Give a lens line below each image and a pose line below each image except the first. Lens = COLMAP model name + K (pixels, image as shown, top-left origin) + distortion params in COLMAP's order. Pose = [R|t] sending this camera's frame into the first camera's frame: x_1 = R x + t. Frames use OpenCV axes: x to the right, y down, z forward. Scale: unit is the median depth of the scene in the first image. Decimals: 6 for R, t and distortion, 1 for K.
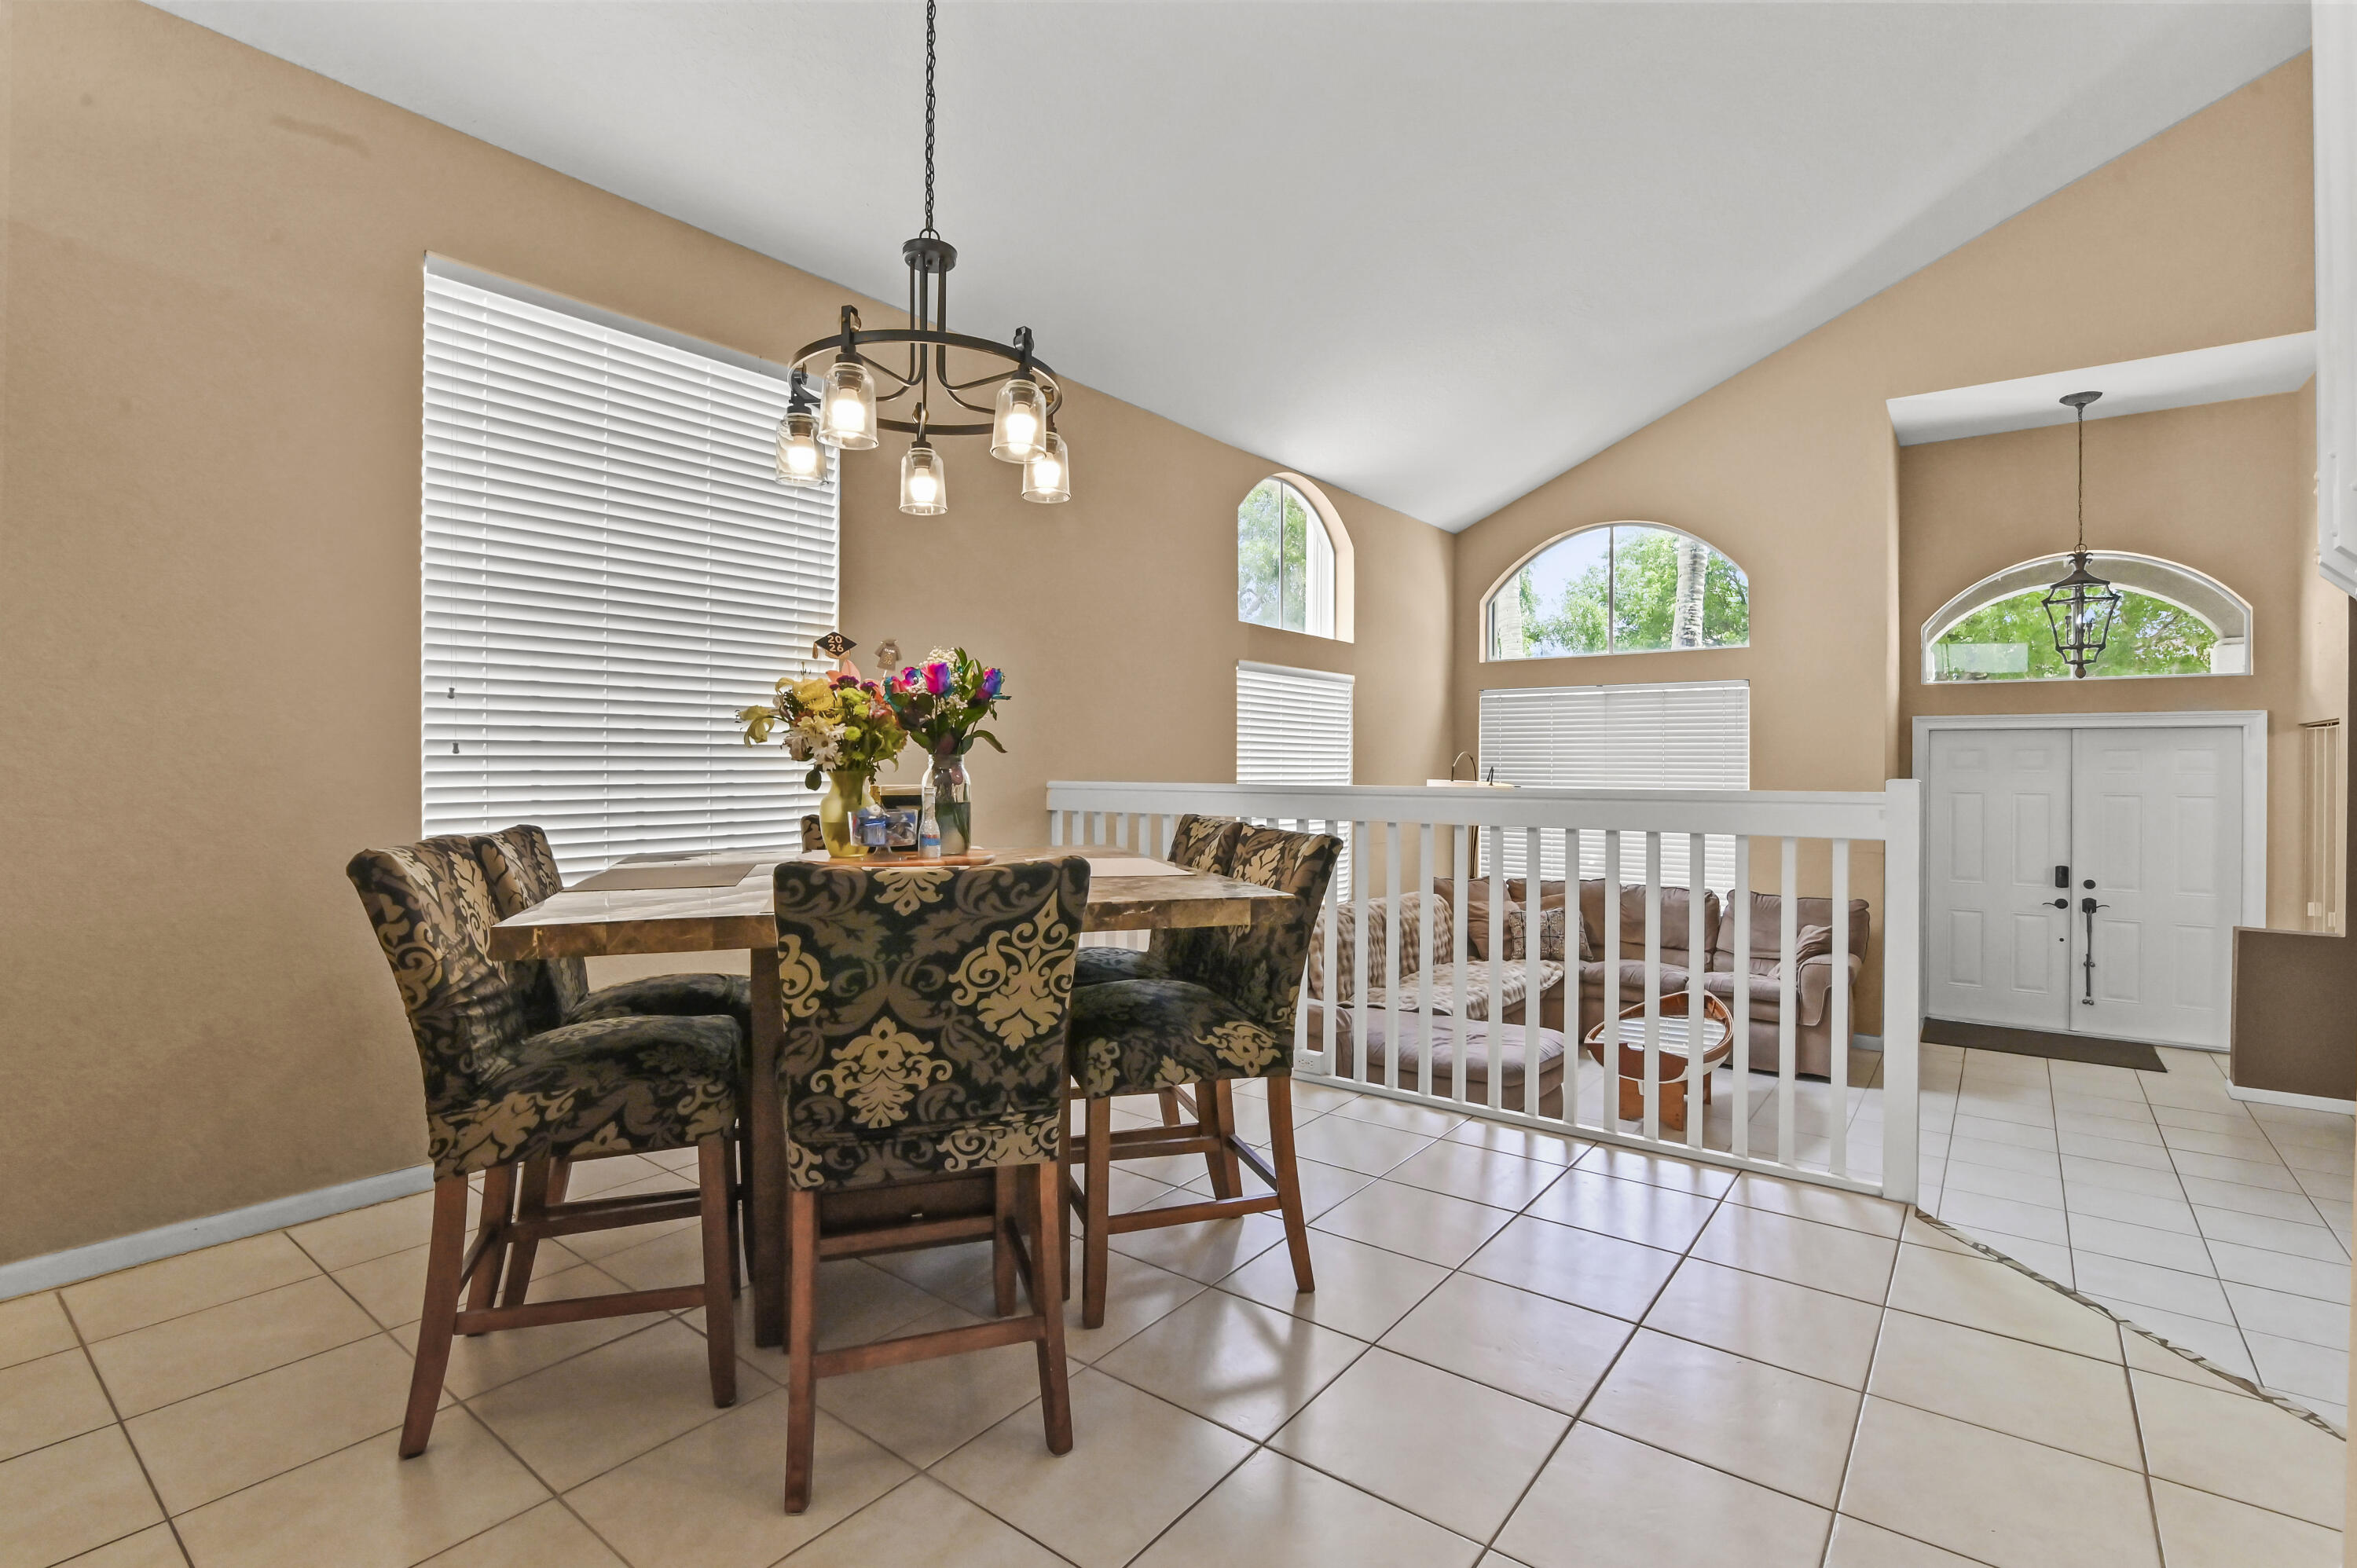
lens RADIAL K [[1085.5, 0, 1186.7], [0, 1085.5, 770.2], [0, 0, 1]] dist [-0.018869, 0.002907]
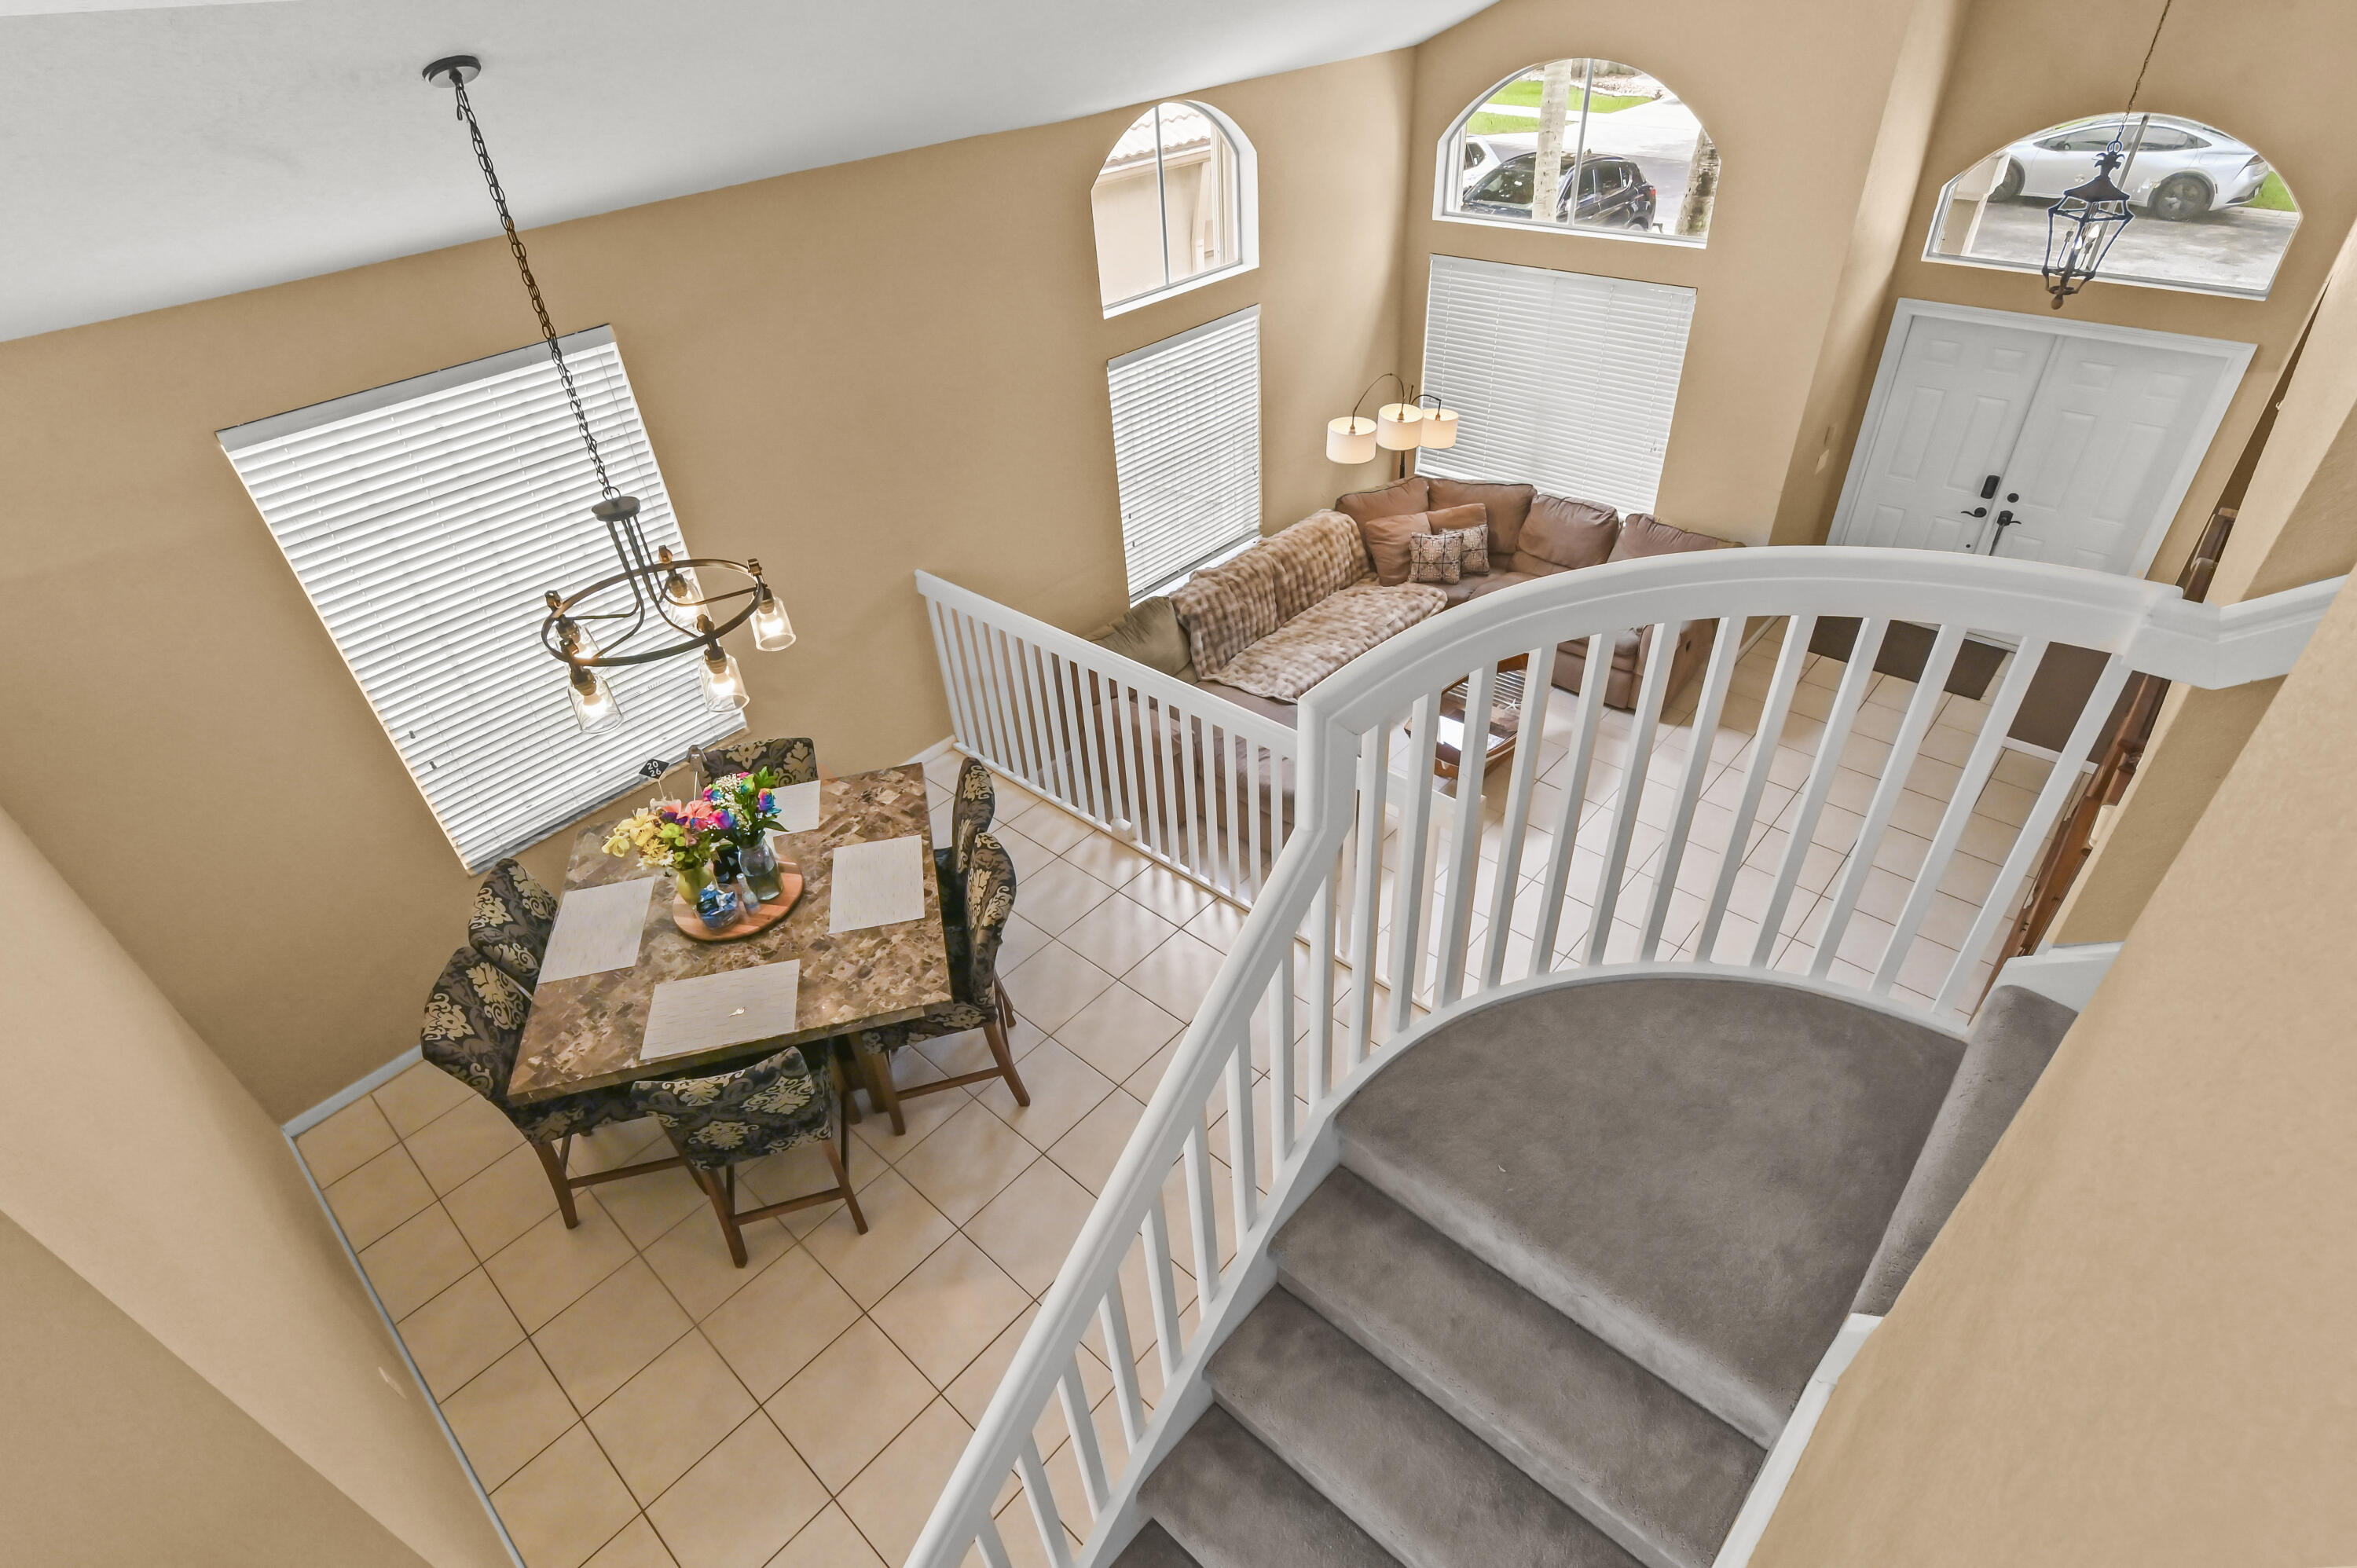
lens RADIAL K [[1142.4, 0, 1185.1], [0, 1142.4, 797.2], [0, 0, 1]] dist [-0.022182, 0.001367]
pose [[0.995297, 0.000655, -0.096867, 0.186487], [0.057926, 0.797466, 0.600577, -0.346061], [0.077641, -0.603364, 0.793678, -0.050490]]
